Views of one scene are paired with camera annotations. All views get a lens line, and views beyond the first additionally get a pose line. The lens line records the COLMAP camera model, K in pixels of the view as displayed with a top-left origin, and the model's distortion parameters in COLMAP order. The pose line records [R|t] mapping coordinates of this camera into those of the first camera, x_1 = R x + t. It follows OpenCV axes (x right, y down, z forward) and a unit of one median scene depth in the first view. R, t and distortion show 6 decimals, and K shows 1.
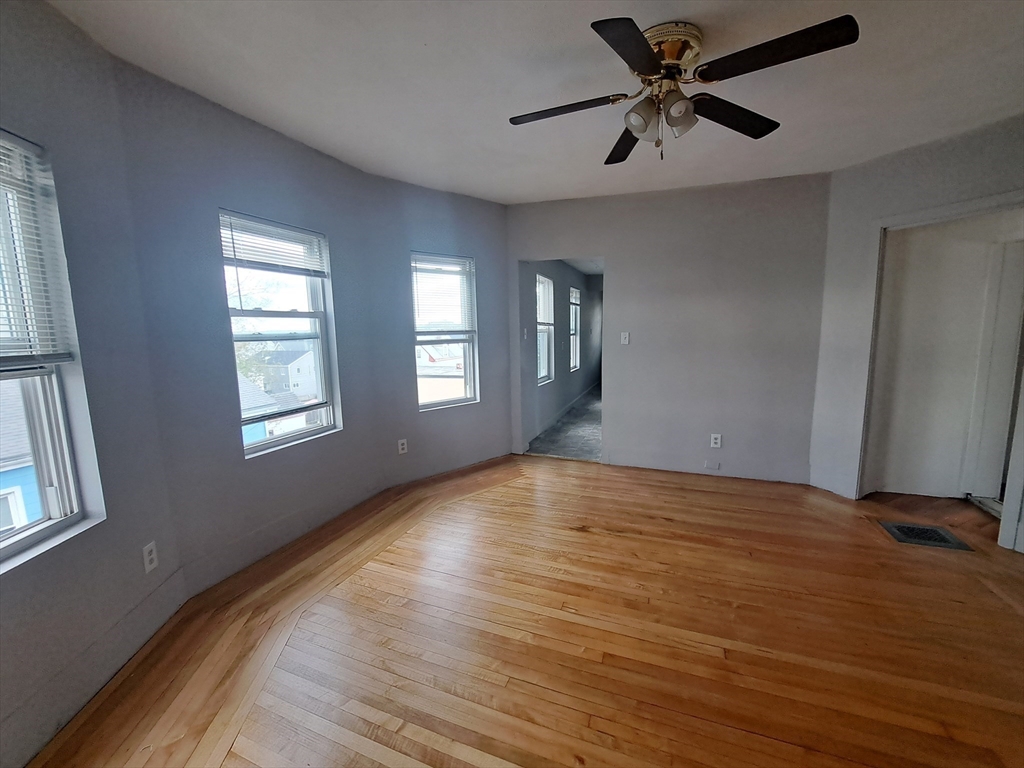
lens RADIAL K [[411.5, 0, 506.4], [0, 411.5, 385.5], [0, 0, 1]] dist [-0.011853, 0.000149]
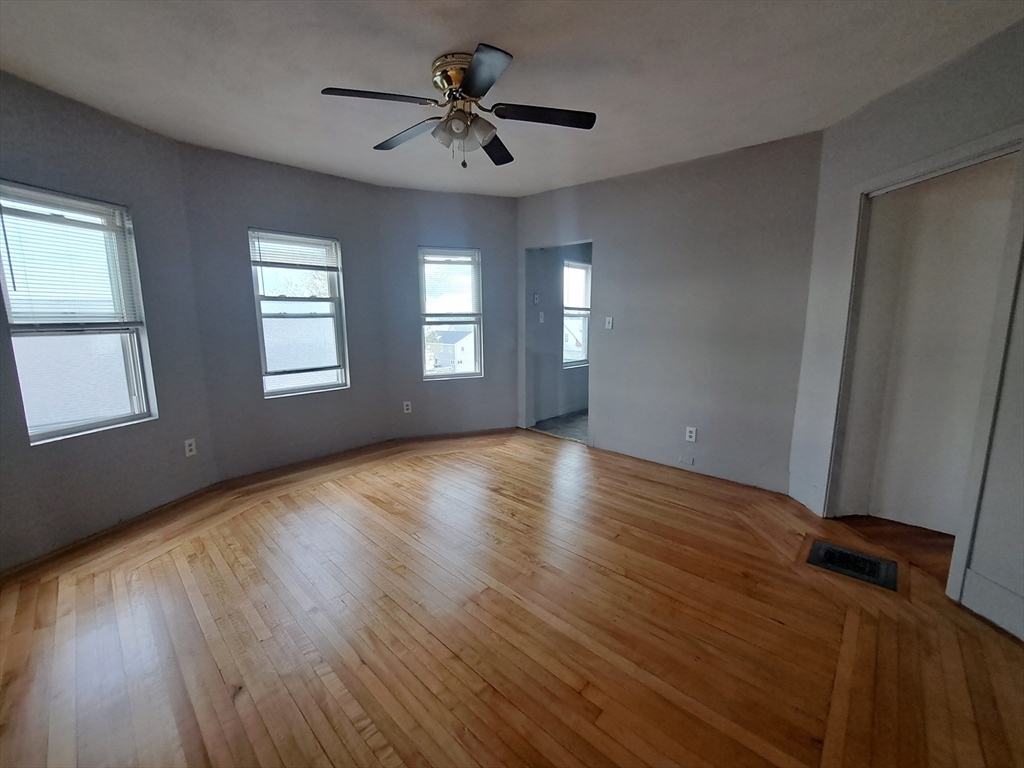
lens RADIAL K [[411.5, 0, 506.8], [0, 411.5, 383.1], [0, 0, 1]] dist [-0.011853, 0.000149]
pose [[0.926117, 0.075182, -0.369670, 0.559269], [-0.063732, 0.997036, 0.043110, 0.005136], [0.371815, -0.016365, 0.928163, -0.034993]]
